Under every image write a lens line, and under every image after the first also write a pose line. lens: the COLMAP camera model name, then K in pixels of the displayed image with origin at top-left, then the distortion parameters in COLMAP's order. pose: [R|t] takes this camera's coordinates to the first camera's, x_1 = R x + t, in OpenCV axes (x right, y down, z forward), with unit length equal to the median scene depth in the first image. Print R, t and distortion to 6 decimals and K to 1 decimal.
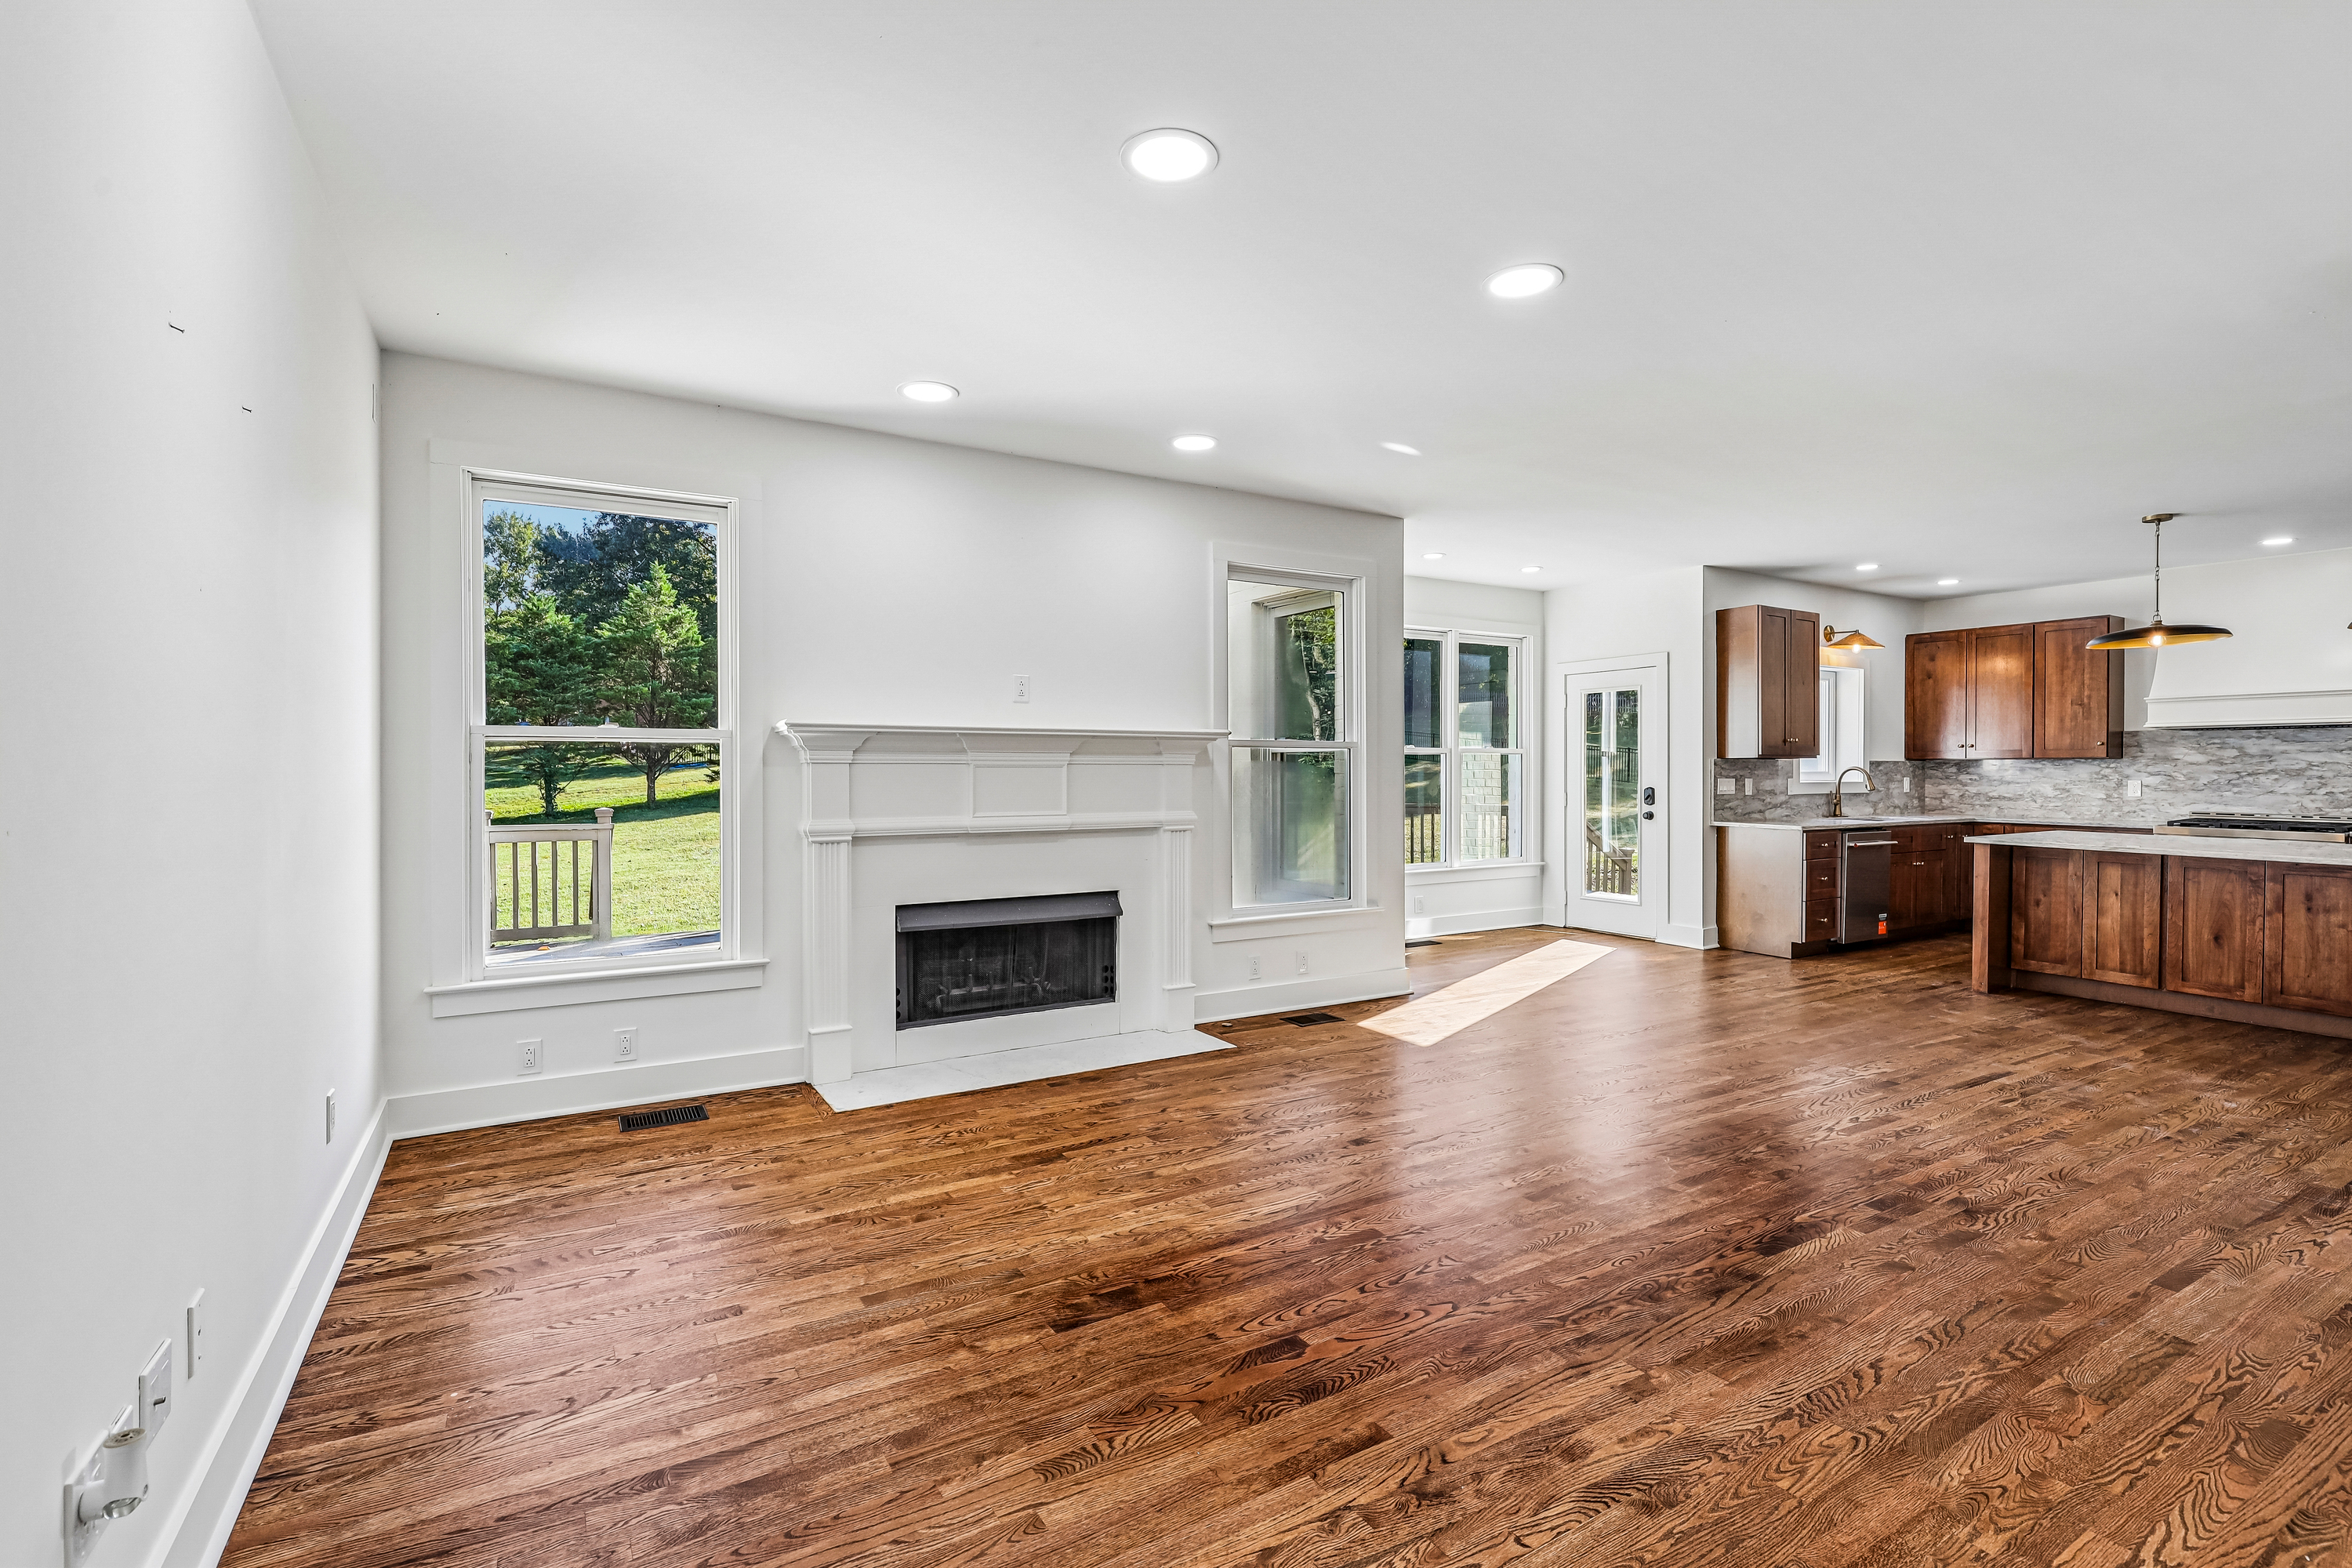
lens RADIAL K [[1057.0, 0, 1179.3], [0, 1057.0, 780.9], [0, 0, 1]] dist [-0.000574, -0.000259]
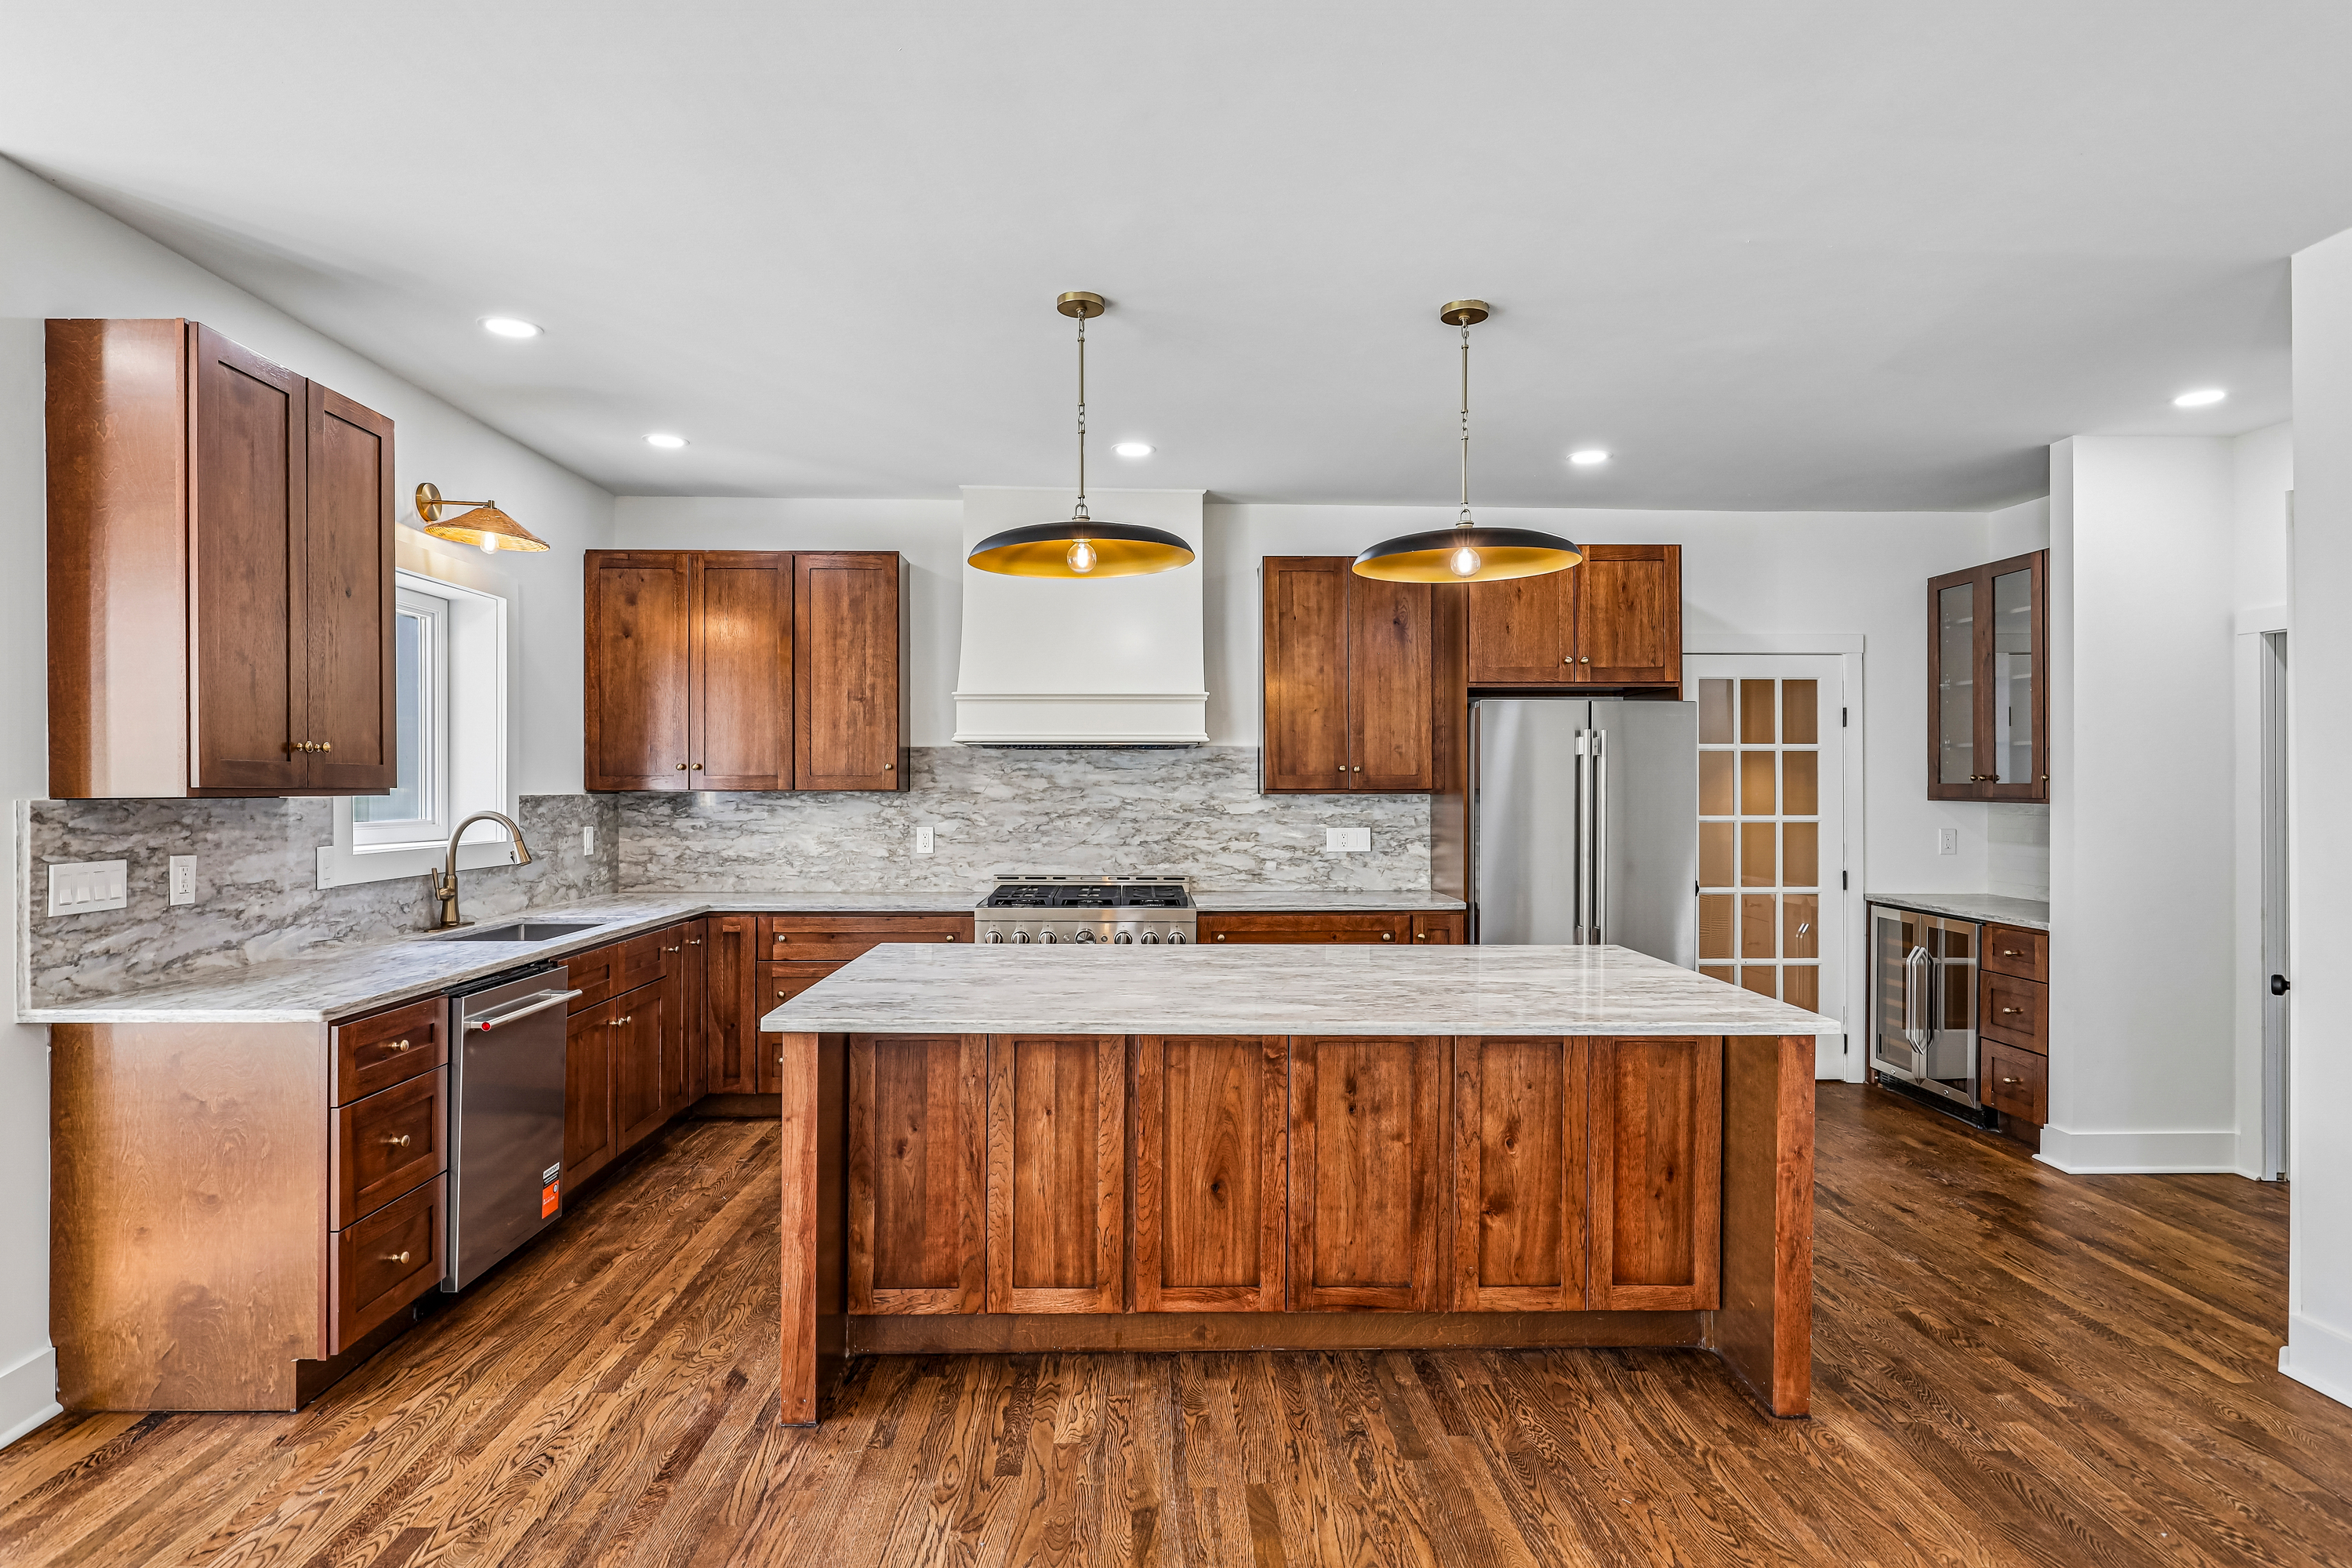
lens RADIAL K [[1249.9, 0, 1174.3], [0, 1249.9, 783.5], [0, 0, 1]] dist [-0.000537, -0.001486]
pose [[0.488678, 0.001381, 0.872463, 0.491202], [0.009631, 0.999929, -0.006977, -0.028208], [-0.872411, 0.011812, 0.488630, 0.750163]]
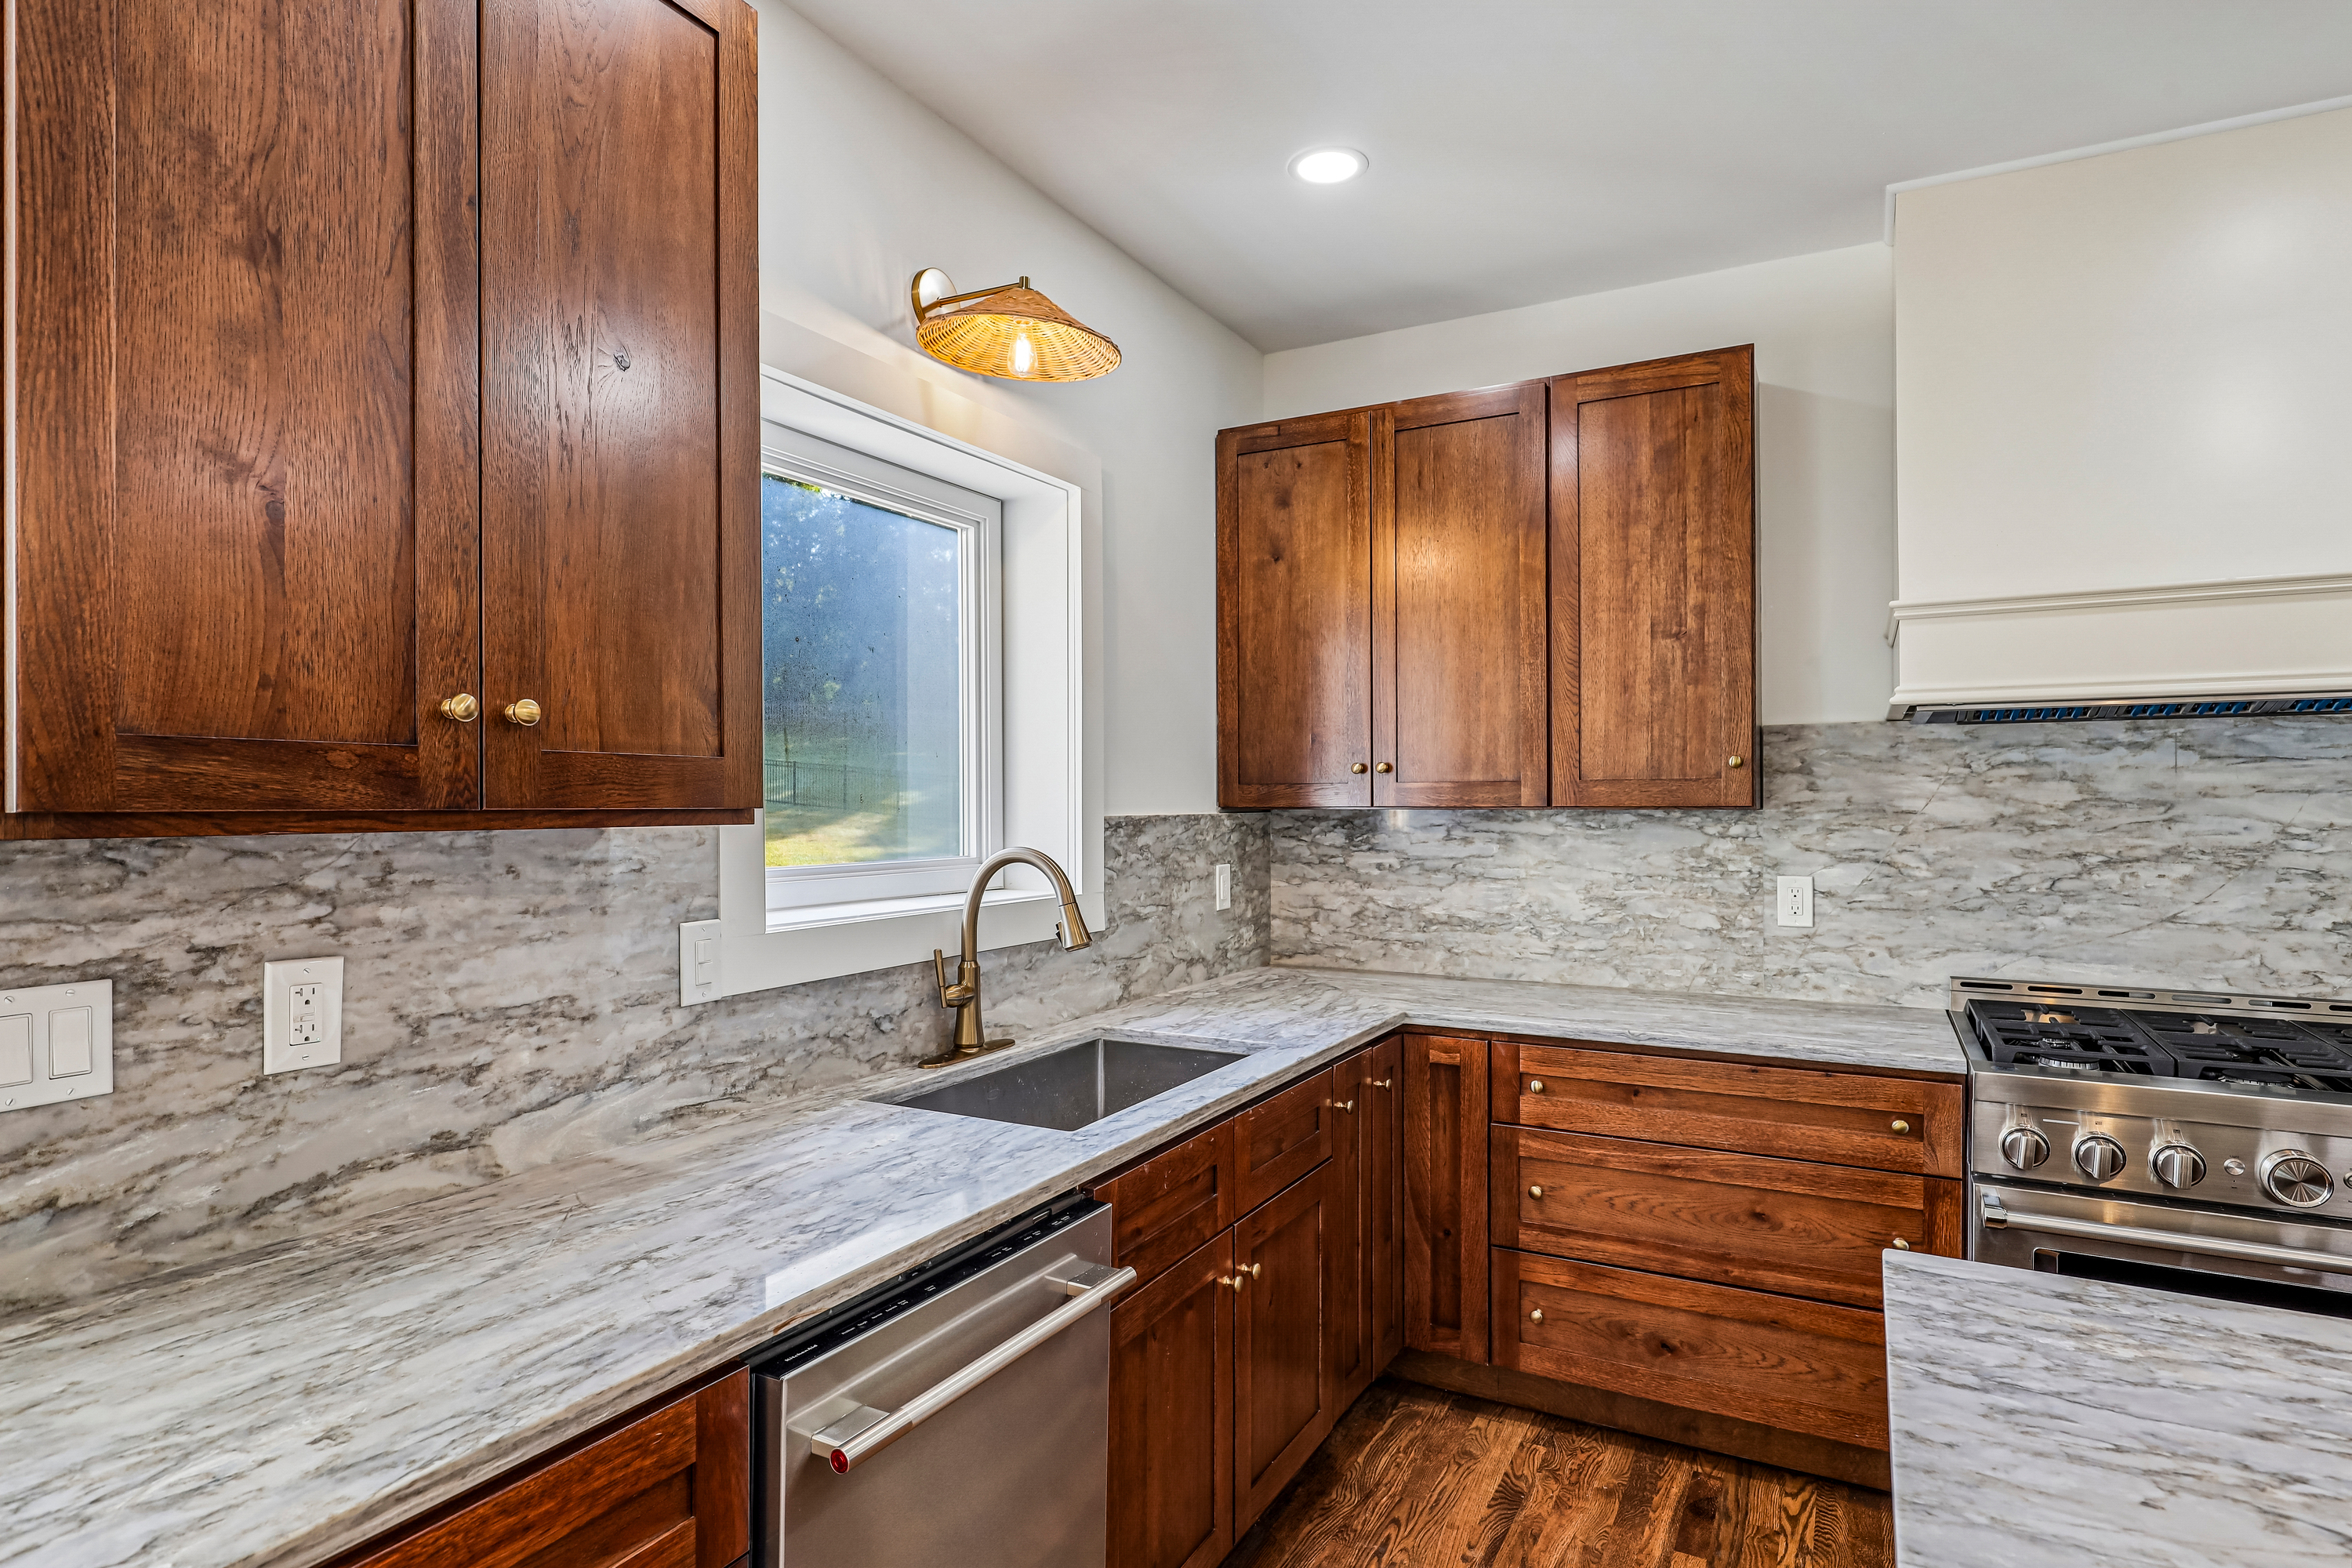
lens RADIAL K [[1249.9, 0, 1177.0], [0, 1249.9, 799.9], [0, 0, 1]] dist [-0.000537, -0.001486]
pose [[0.862635, -0.003773, 0.505813, 0.794063], [0.009488, 0.999917, -0.008723, -0.032745], [-0.505738, 0.012324, 0.862599, 1.112494]]
